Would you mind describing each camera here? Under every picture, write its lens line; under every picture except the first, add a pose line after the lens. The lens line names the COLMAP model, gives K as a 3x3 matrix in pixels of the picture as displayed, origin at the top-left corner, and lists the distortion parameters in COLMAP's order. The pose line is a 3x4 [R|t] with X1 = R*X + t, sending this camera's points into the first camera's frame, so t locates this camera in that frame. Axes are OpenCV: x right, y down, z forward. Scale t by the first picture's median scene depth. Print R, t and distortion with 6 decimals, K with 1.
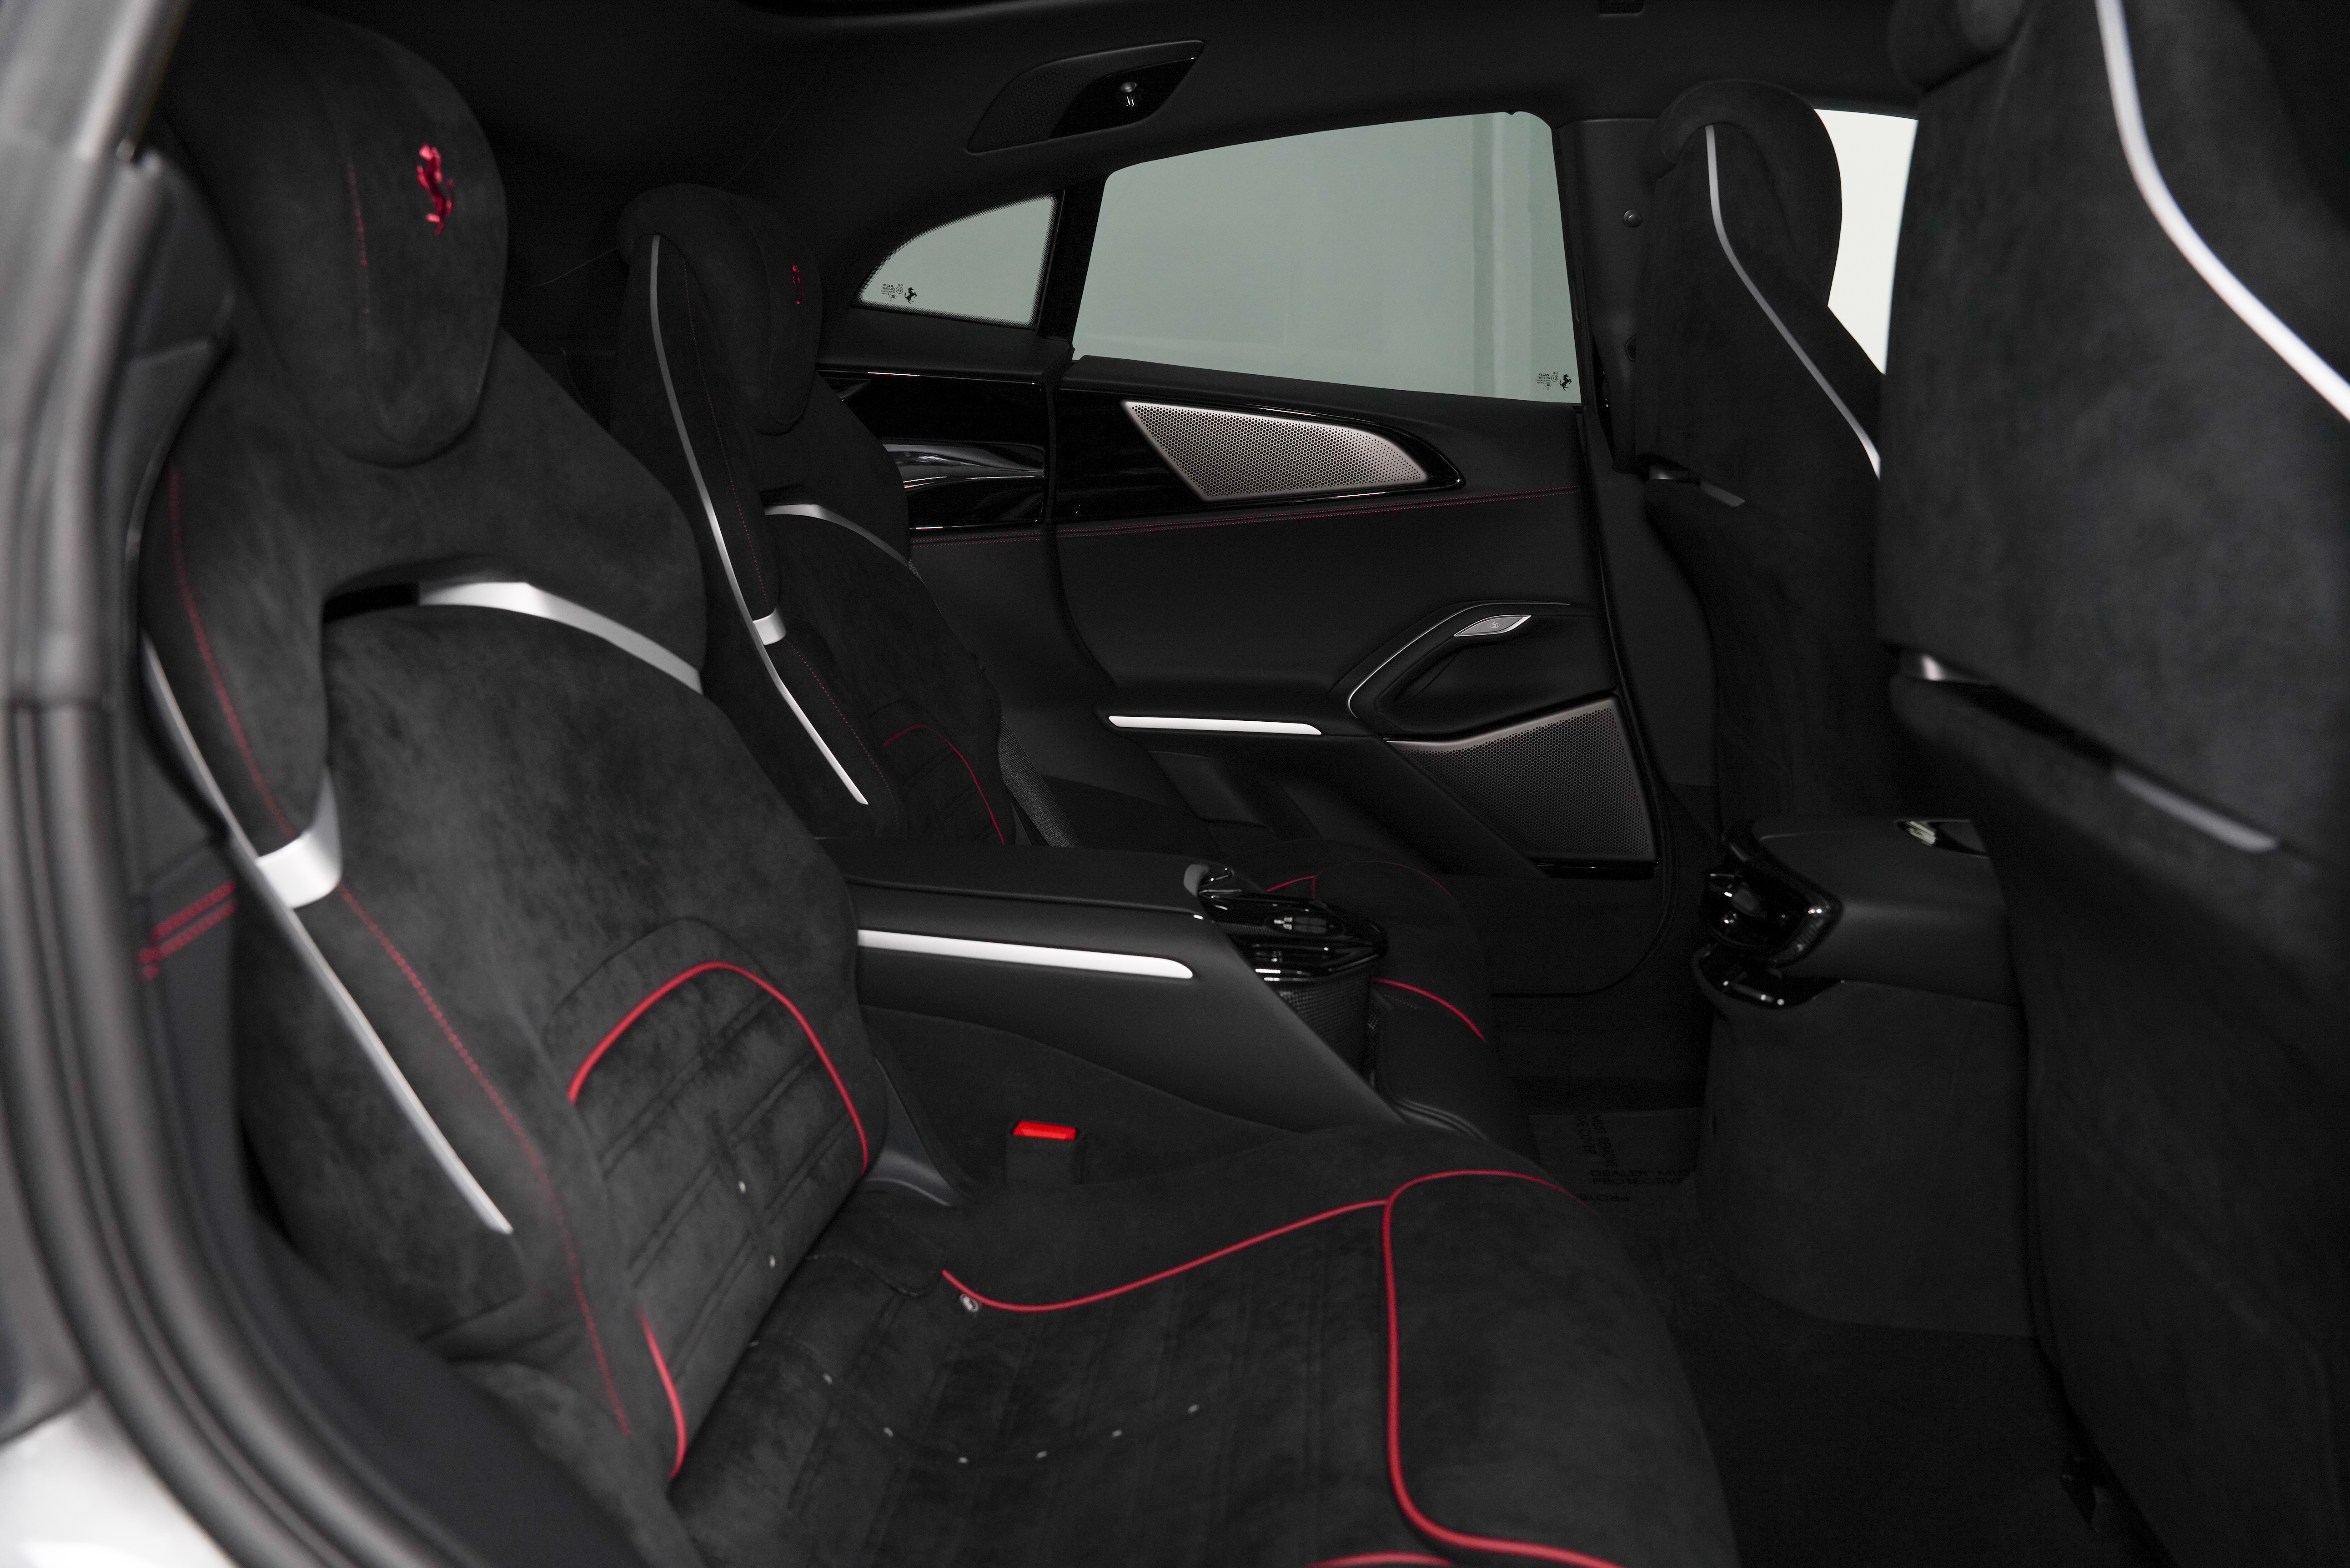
lens RADIAL K [[1662.3, 0, 1184.4], [0, 1662.3, 792.4], [0, 0, 1]] dist [-0.145945, 0.068669]
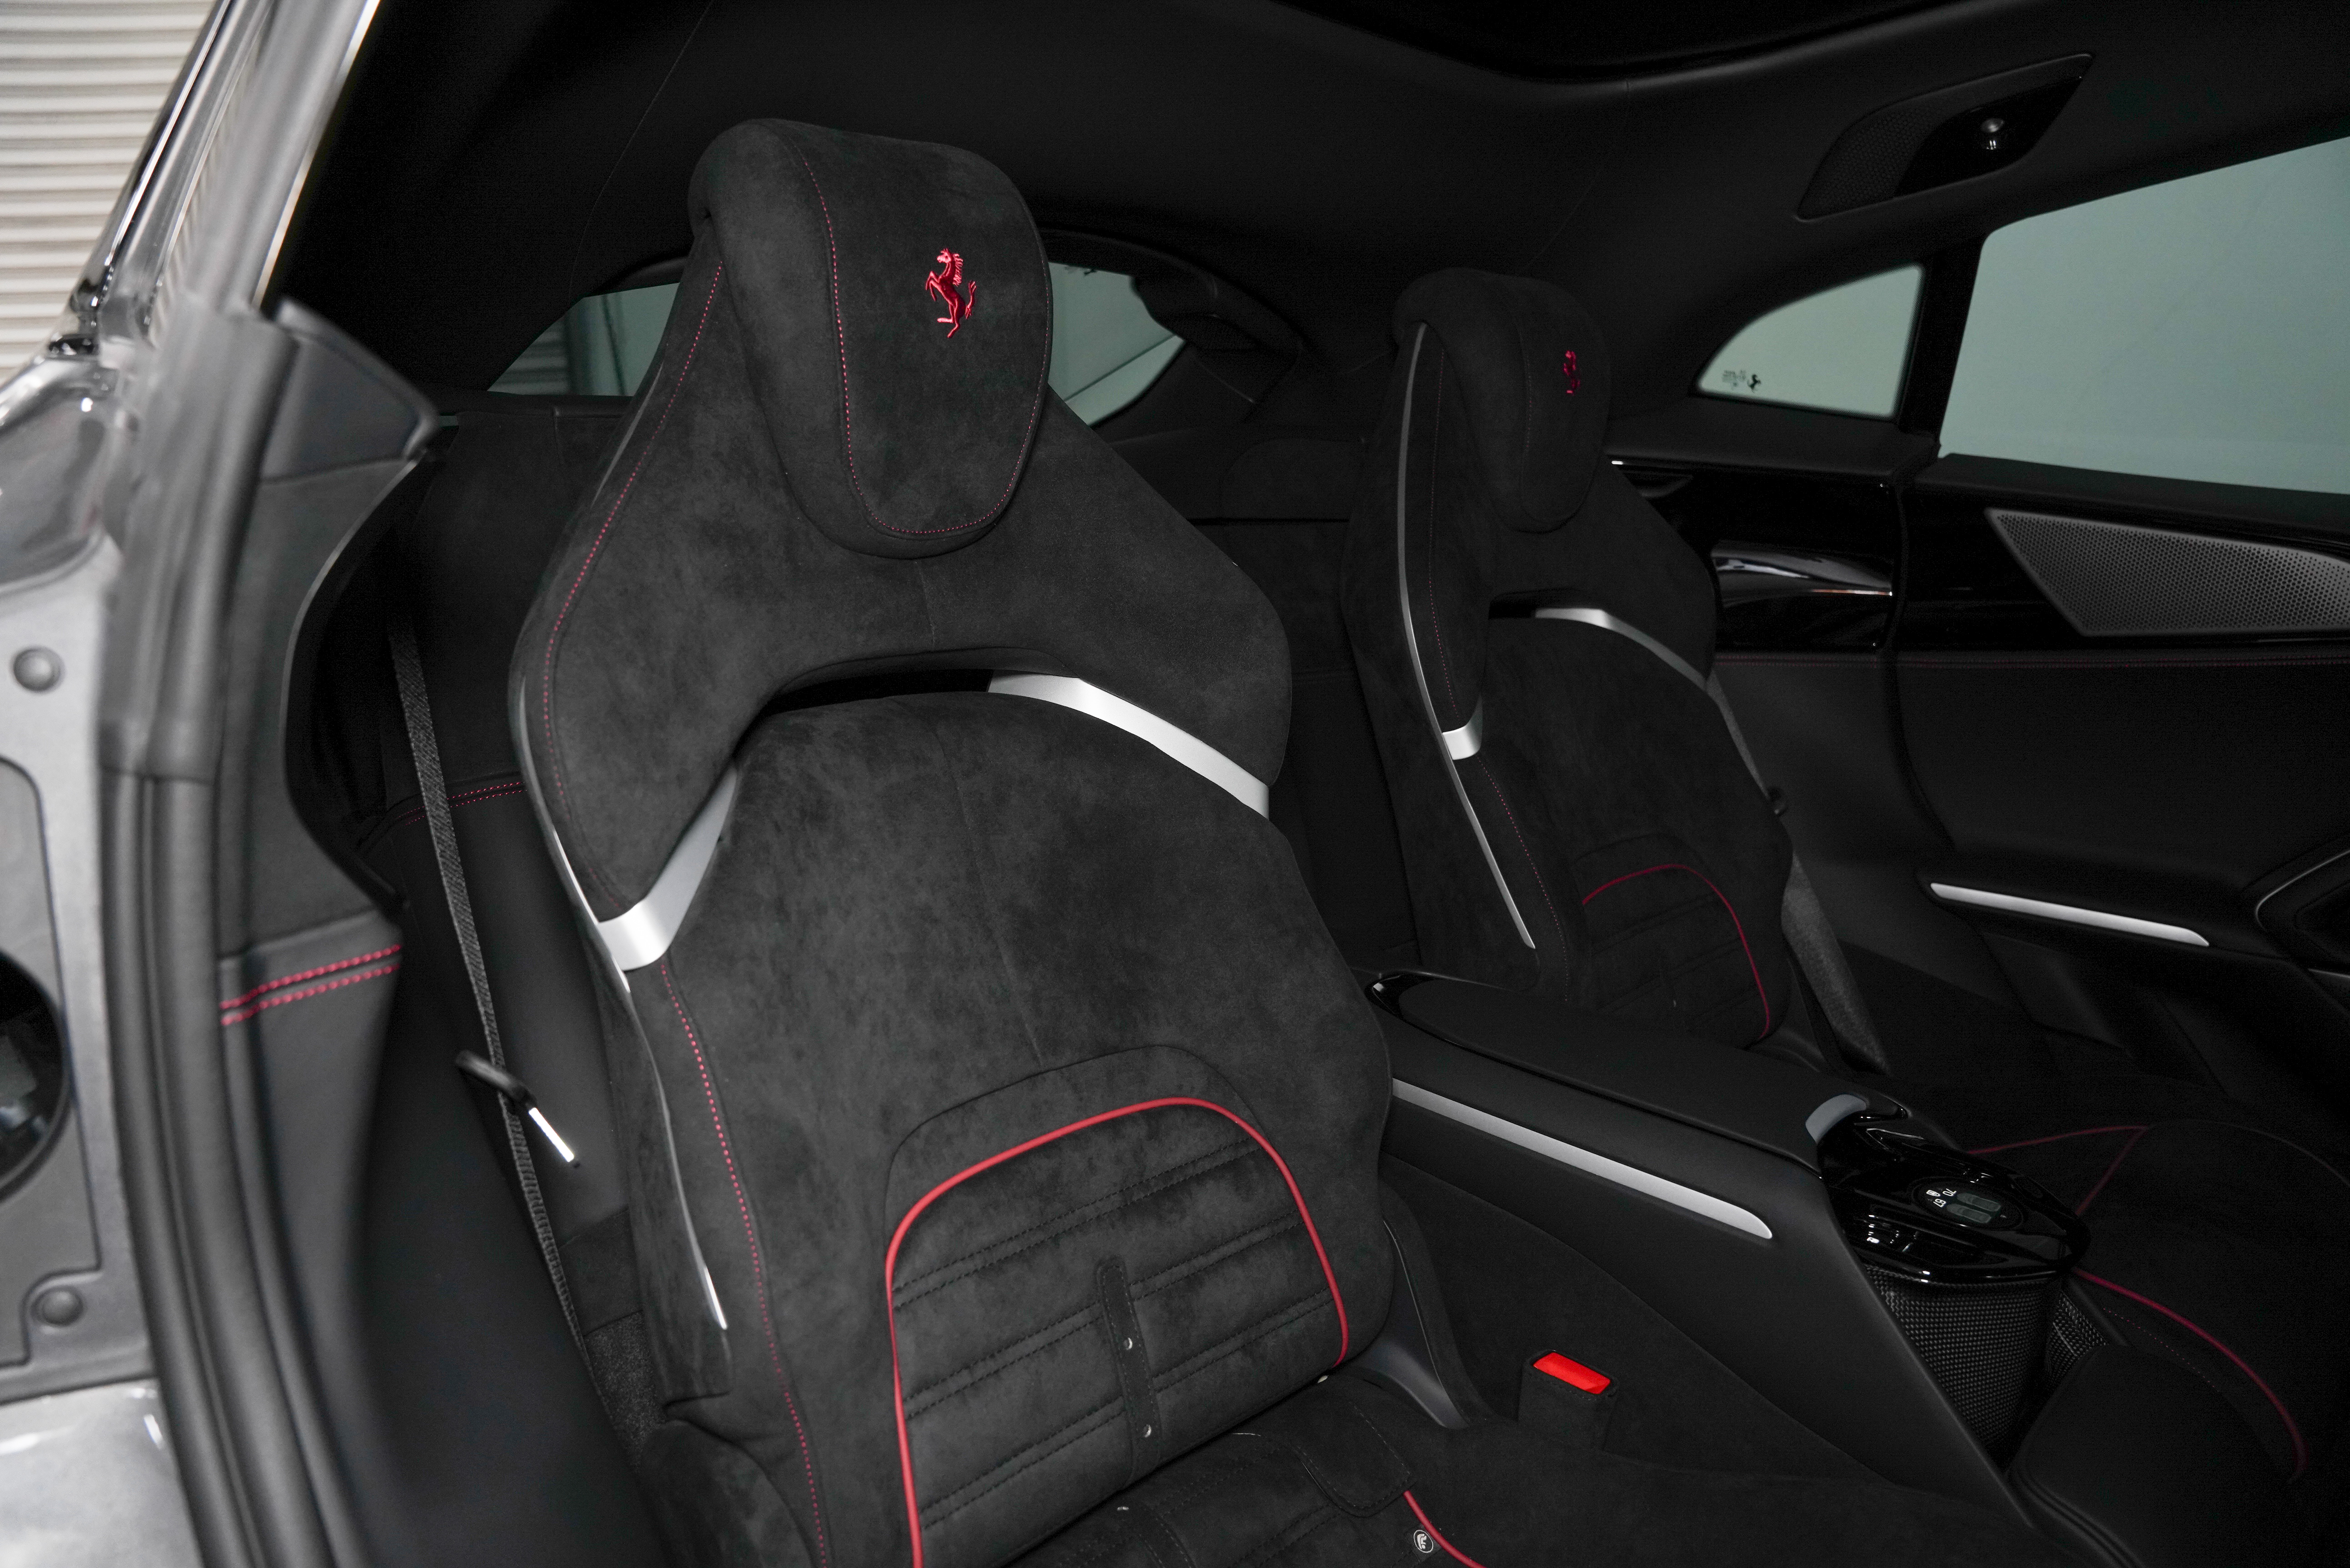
lens RADIAL K [[1662.3, 0, 1160.6], [0, 1662.3, 798.2], [0, 0, 1]] dist [-0.145945, 0.068669]
pose [[0.785757, 0.114652, -0.607816, 0.245602], [-0.142575, 0.989781, 0.002388, -0.063261], [0.601879, 0.084783, 0.794074, 0.218179]]
